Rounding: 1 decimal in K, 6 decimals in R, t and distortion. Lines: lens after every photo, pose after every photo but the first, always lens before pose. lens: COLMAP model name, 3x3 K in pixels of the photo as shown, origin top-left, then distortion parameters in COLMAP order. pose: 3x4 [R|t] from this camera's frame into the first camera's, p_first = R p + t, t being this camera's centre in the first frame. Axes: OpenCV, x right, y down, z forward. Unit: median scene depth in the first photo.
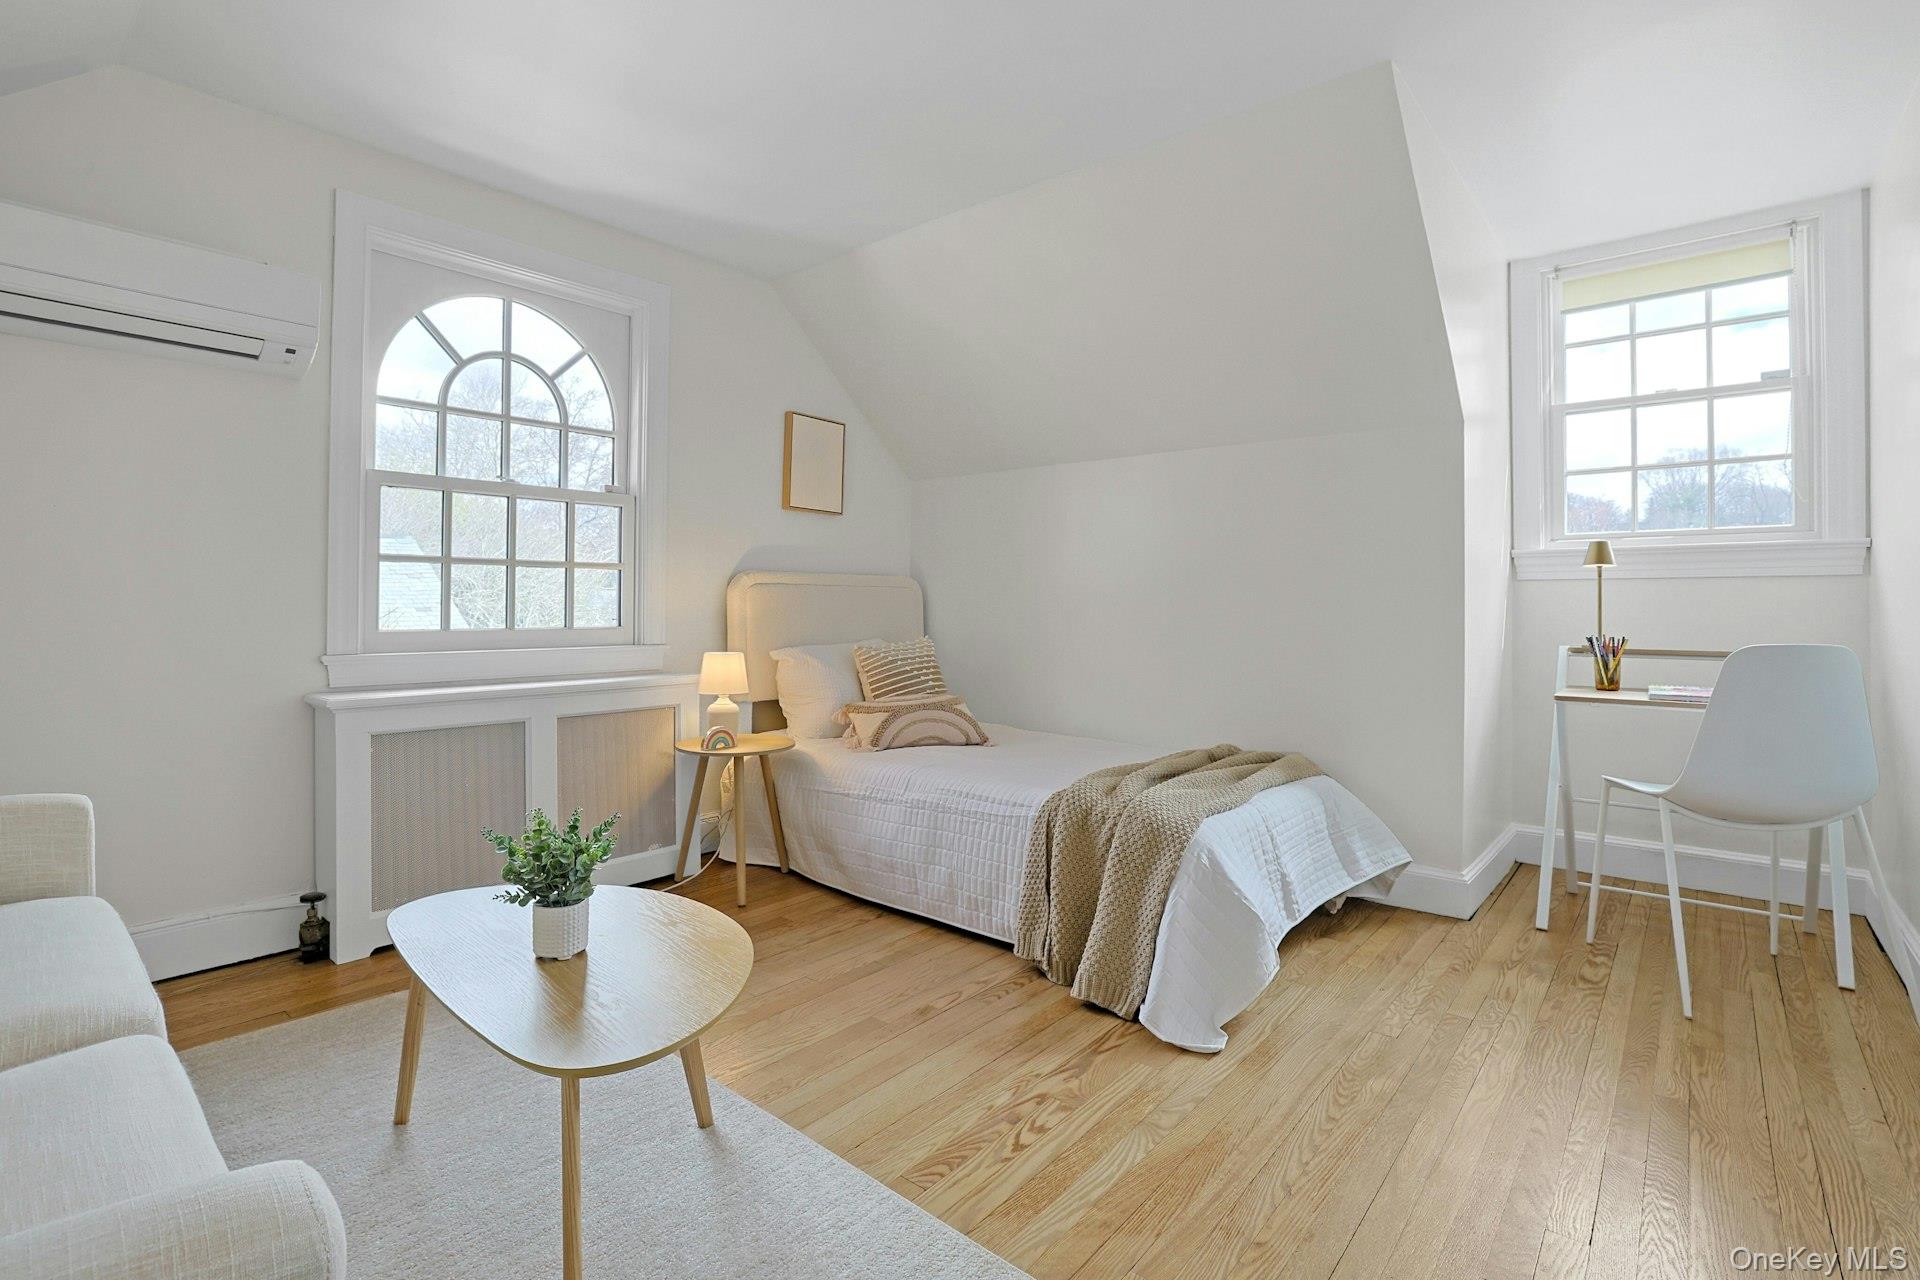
lens RADIAL K [[875.7, 0, 956.5], [0, 875.7, 618.2], [0, 0, 1]] dist [-0.067452, 0.000309]
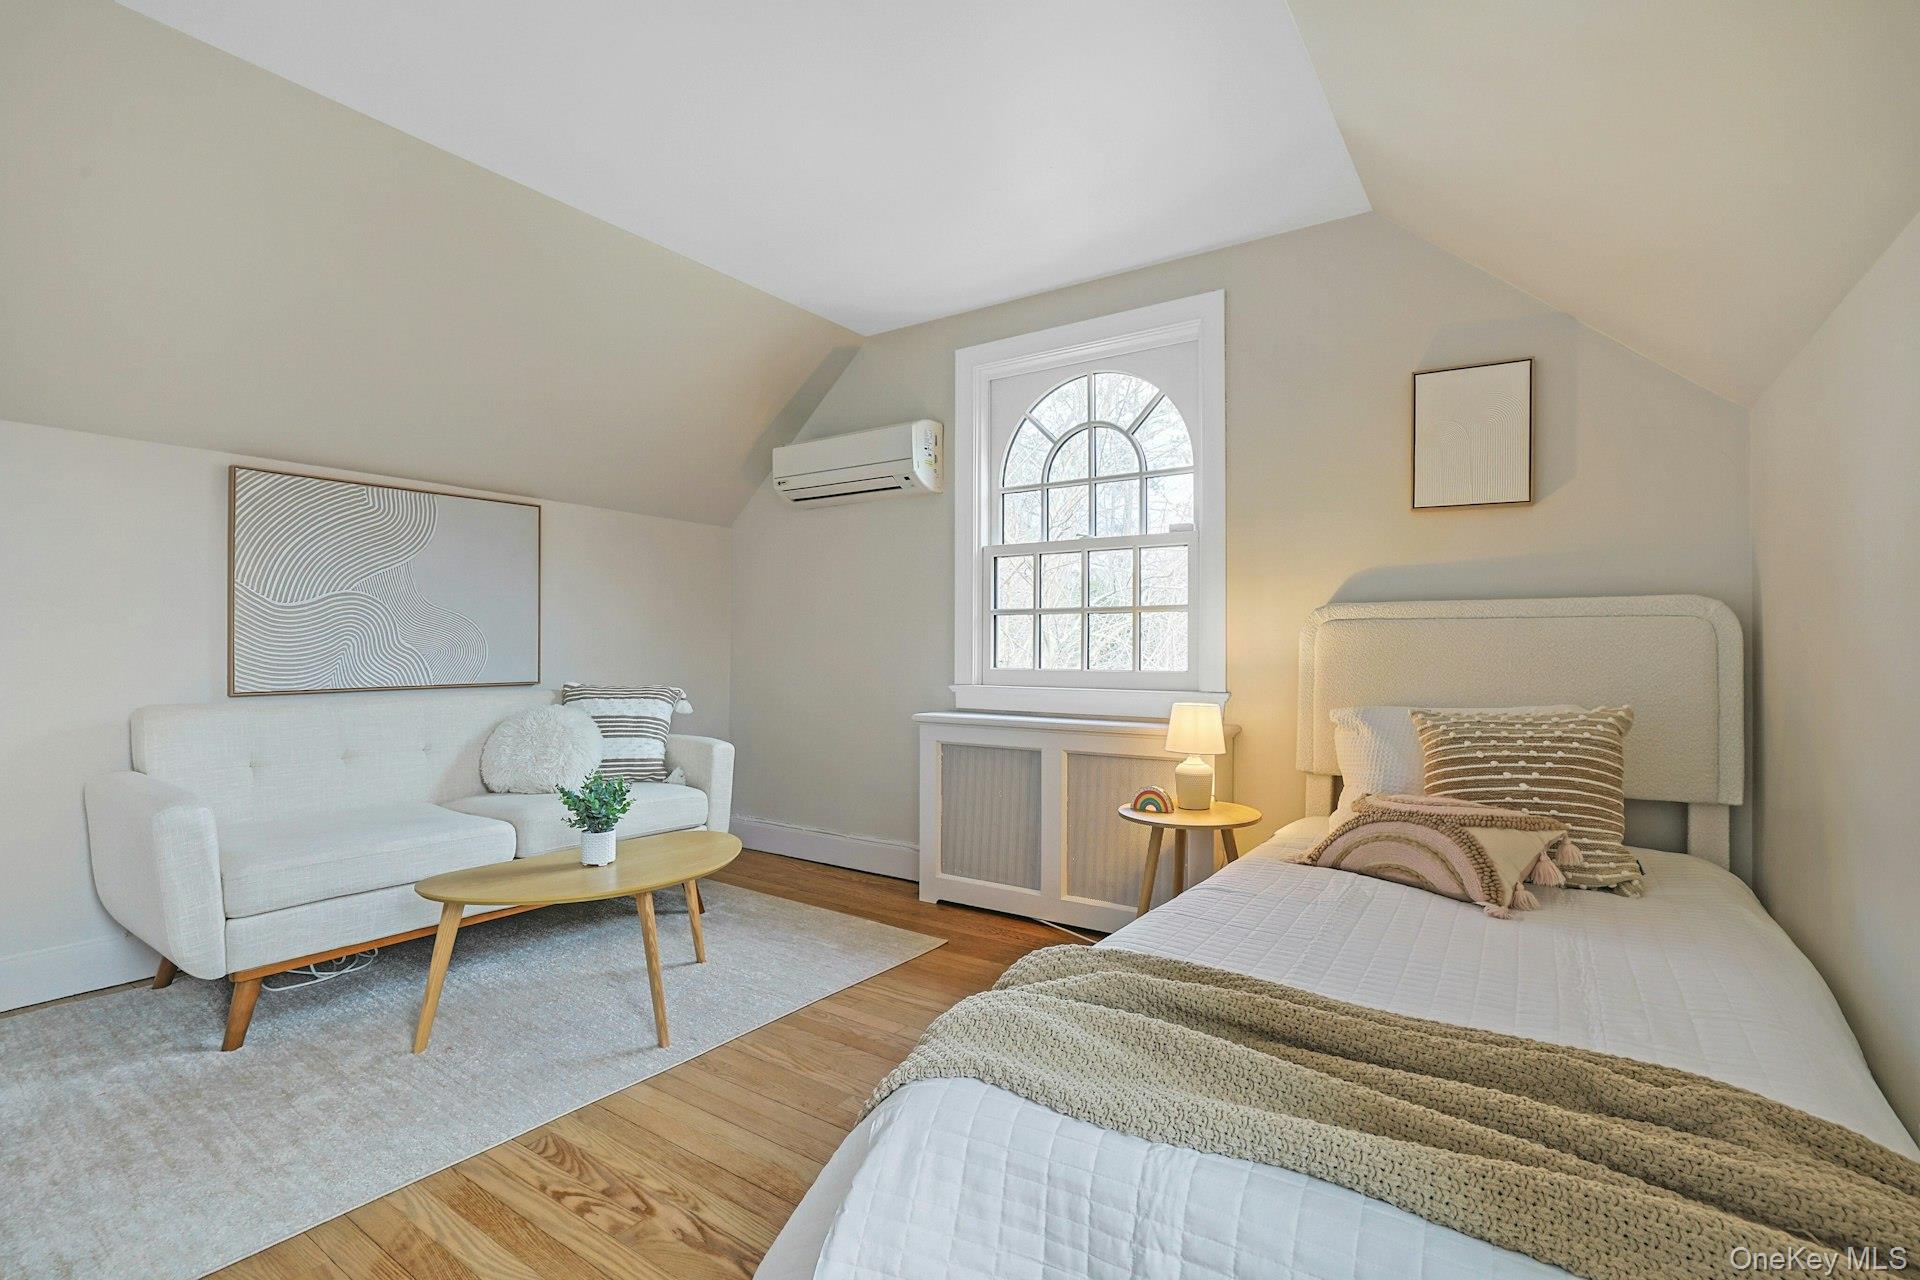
lens RADIAL K [[868.6, 0, 959.3], [0, 868.6, 662.6], [0, 0, 1]] dist [-0.029121, 0.000269]
pose [[0.108570, 0.012759, -0.994007, 0.604747], [-0.014186, 0.999836, 0.011284, -0.007906], [0.993988, 0.012876, 0.108733, 0.741044]]
